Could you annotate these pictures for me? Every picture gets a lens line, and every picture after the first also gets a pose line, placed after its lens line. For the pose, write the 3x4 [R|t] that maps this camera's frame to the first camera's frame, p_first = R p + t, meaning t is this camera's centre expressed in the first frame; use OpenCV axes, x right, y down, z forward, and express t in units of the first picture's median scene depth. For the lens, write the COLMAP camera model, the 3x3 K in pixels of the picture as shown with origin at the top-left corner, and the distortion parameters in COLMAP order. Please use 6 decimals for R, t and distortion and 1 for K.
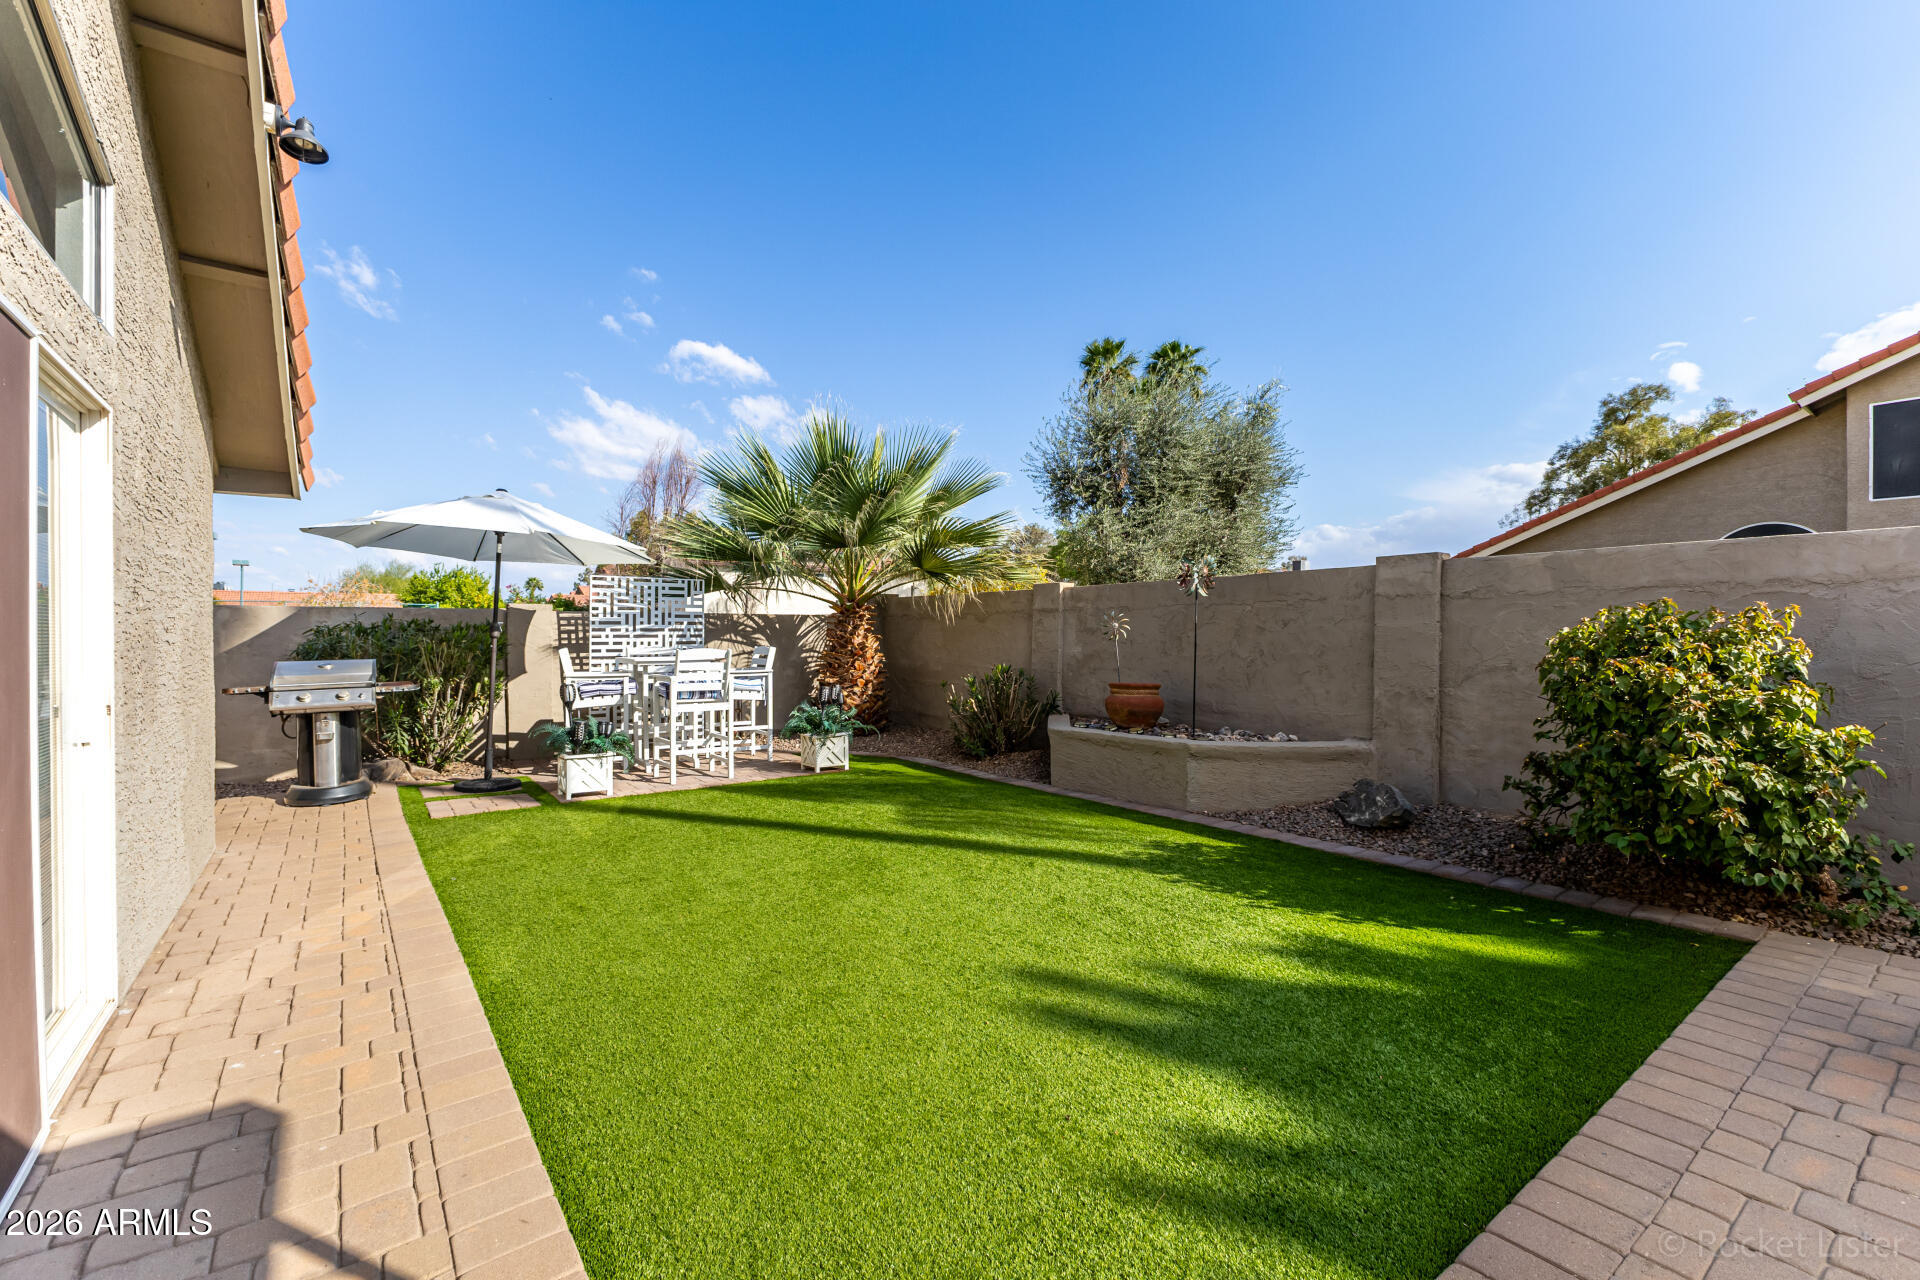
lens RADIAL K [[823.3, 0, 964.7], [0, 823.3, 631.7], [0, 0, 1]] dist [-0.000050, 0.000385]
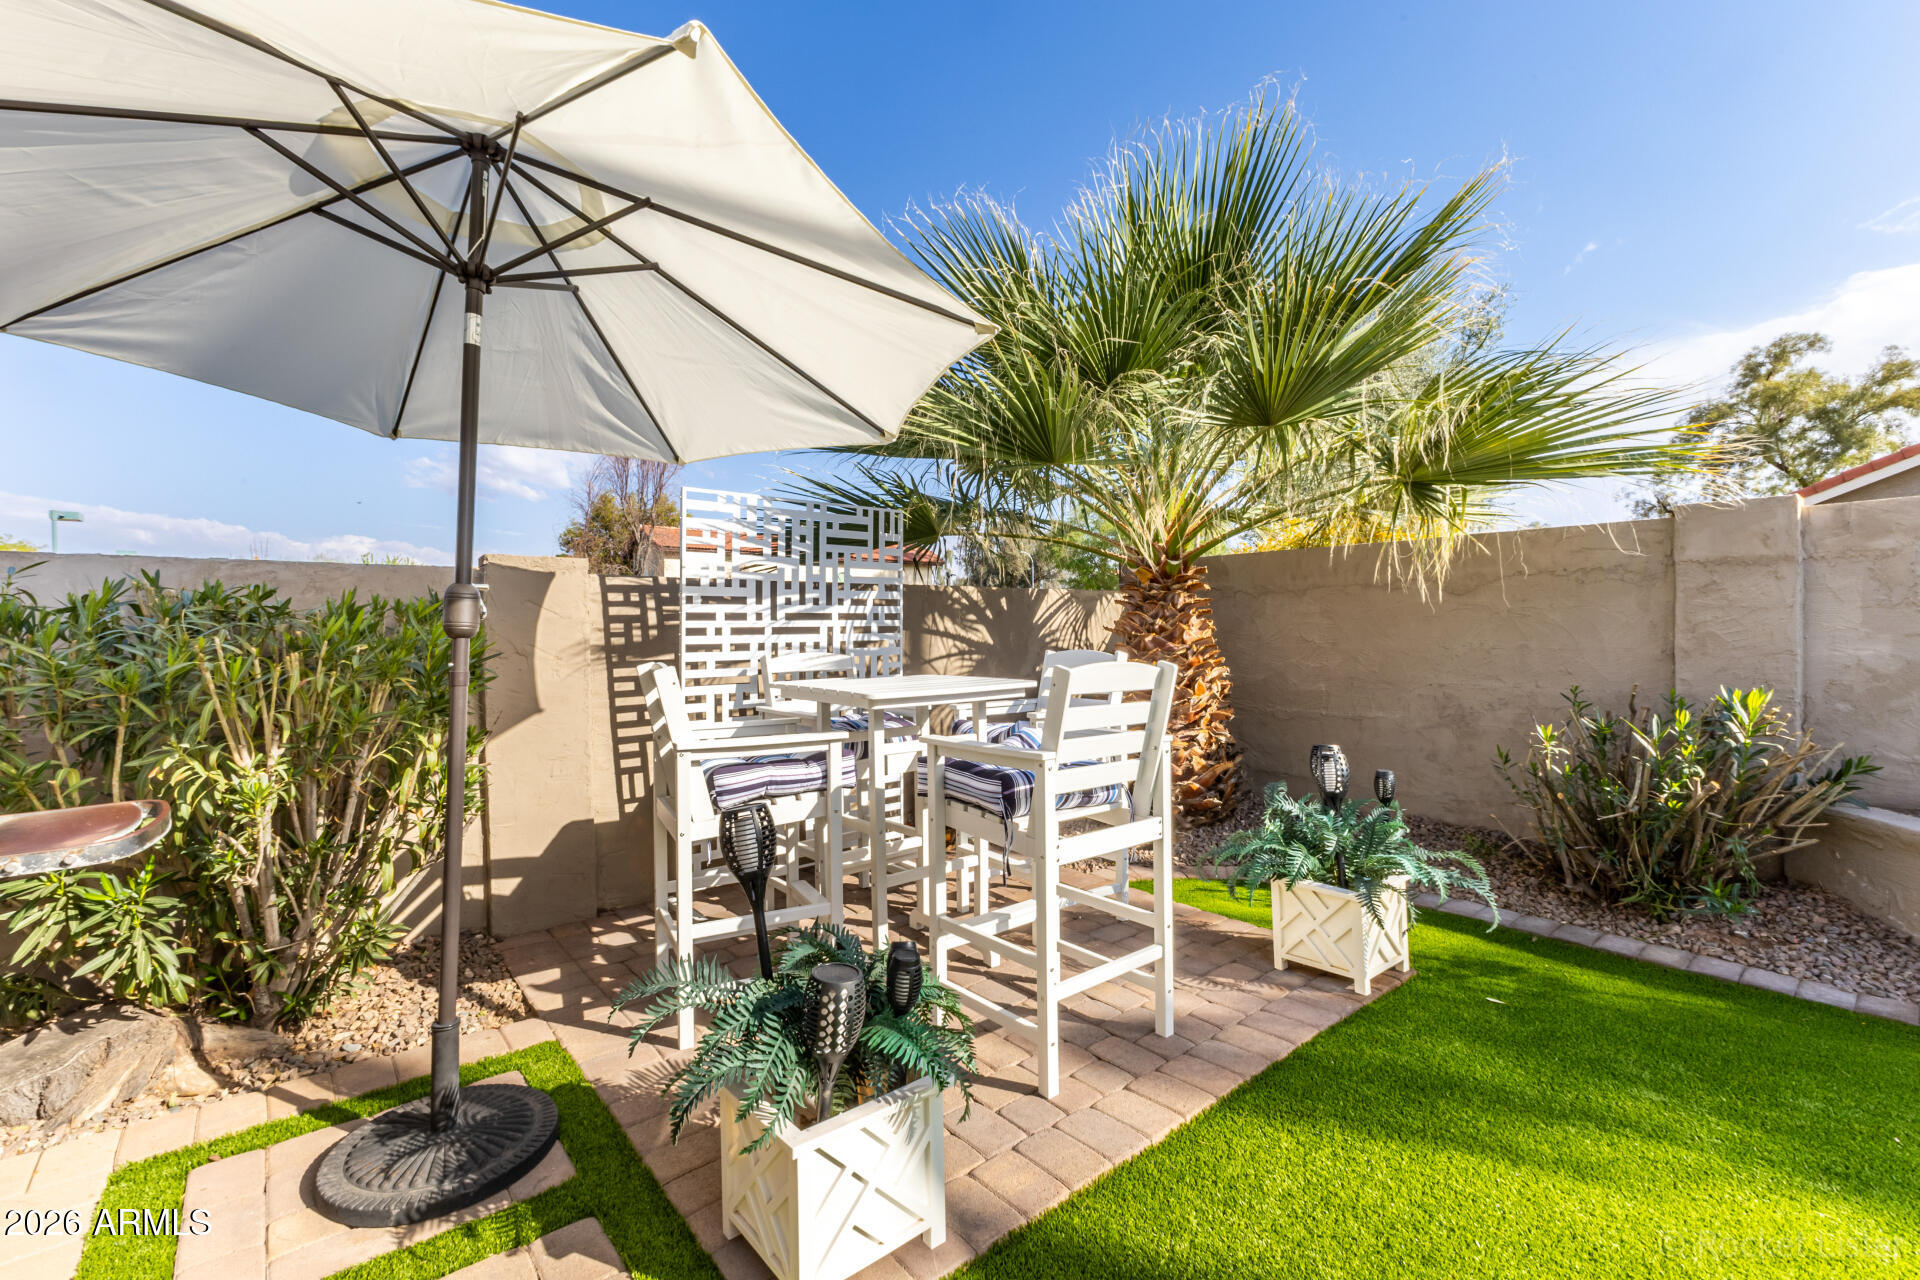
lens RADIAL K [[816.2, 0, 960.0], [0, 816.2, 640.0], [0, 0, 1]] dist [0.007849, 0.000125]
pose [[0.998838, -0.010343, 0.047067, -0.368206], [0.009654, 0.999843, 0.014841, 0.005654], [-0.047213, -0.014369, 0.998781, 0.633422]]
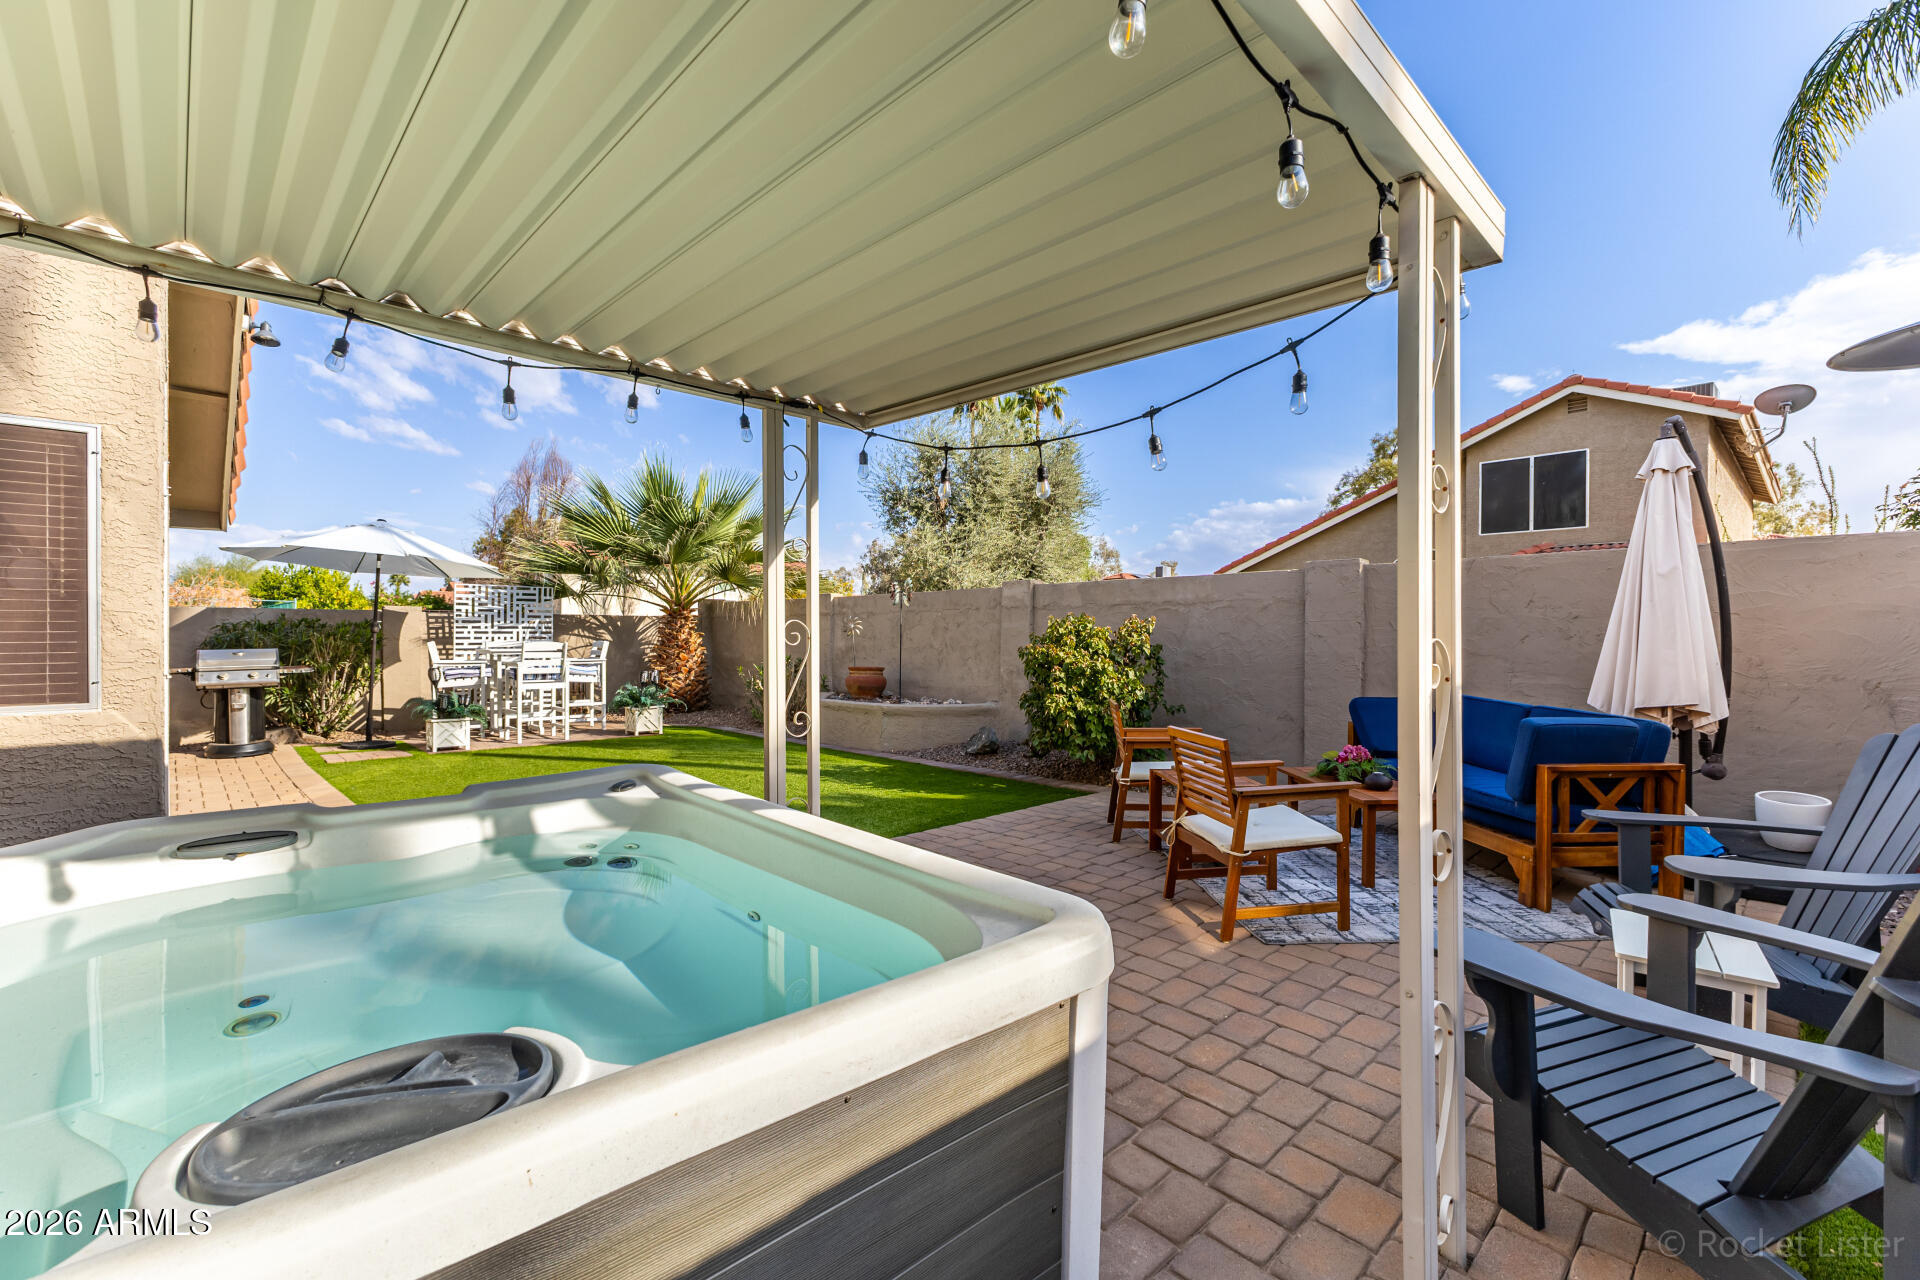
lens RADIAL K [[857.9, 0, 990.7], [0, 857.9, 633.6], [0, 0, 1]] dist [0.001210, 0.000191]
pose [[0.992395, 0.003987, 0.123032, 0.213186], [-0.004282, 0.999989, 0.002133, 0.001526], [-0.123022, -0.002643, 0.992400, -0.434513]]
